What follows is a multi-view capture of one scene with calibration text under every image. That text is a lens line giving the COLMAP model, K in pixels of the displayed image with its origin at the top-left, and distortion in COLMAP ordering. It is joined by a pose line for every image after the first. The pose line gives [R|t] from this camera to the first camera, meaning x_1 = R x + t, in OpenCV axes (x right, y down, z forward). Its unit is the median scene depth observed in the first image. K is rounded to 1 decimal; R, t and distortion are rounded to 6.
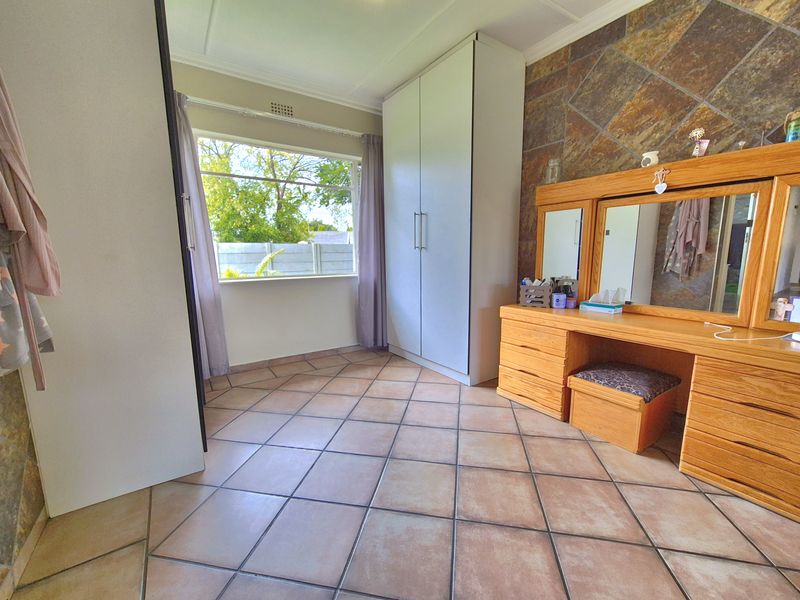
lens RADIAL K [[337.2, 0, 397.7], [0, 337.2, 306.7], [0, 0, 1]] dist [0.001225, -0.003871]
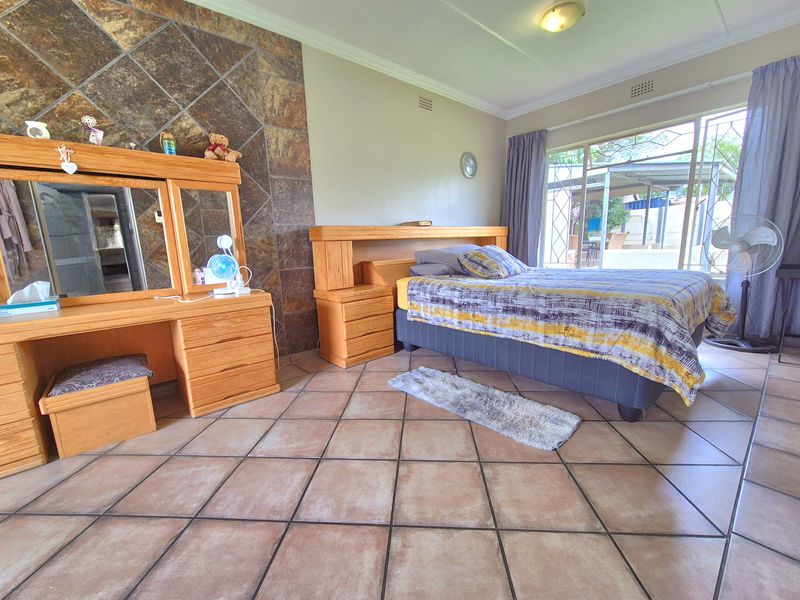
lens RADIAL K [[337.2, 0, 397.7], [0, 337.2, 306.7], [0, 0, 1]] dist [0.001225, -0.003871]
pose [[-0.125115, -0.165333, 0.978269, -0.315340], [0.190269, 0.963717, 0.187208, 0.019170], [-0.973727, 0.209557, -0.089118, 0.280782]]
